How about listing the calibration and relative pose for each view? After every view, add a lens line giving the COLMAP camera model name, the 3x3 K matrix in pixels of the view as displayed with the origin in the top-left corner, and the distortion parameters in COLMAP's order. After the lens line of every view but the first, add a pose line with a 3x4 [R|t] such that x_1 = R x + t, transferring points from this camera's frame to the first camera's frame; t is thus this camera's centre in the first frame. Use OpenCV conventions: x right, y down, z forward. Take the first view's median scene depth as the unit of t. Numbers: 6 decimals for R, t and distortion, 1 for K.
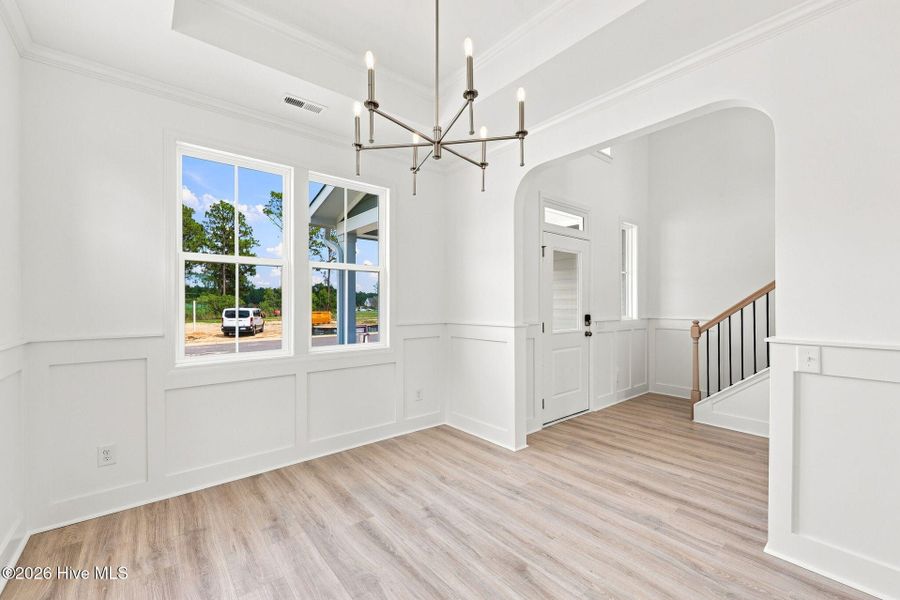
lens RADIAL K [[364.4, 0, 455.5], [0, 364.4, 301.3], [0, 0, 1]] dist [-0.003497, 0.001385]
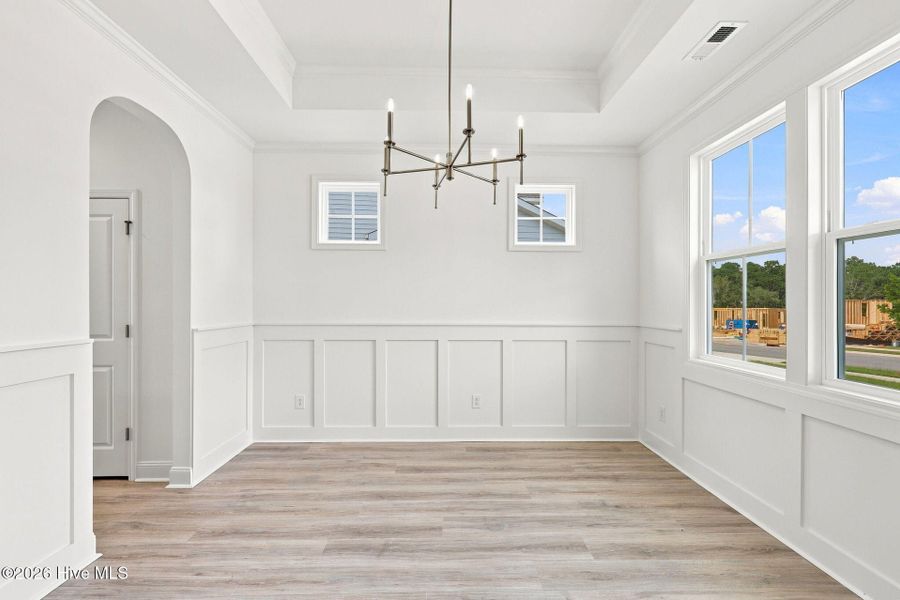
lens RADIAL K [[364.4, 0, 446.9], [0, 364.4, 295.7], [0, 0, 1]] dist [-0.003497, 0.001385]
pose [[-0.613418, -0.007835, -0.789719, 0.657171], [-0.000110, 0.999952, -0.009835, -0.005865], [0.789758, -0.005946, -0.613389, 1.269586]]
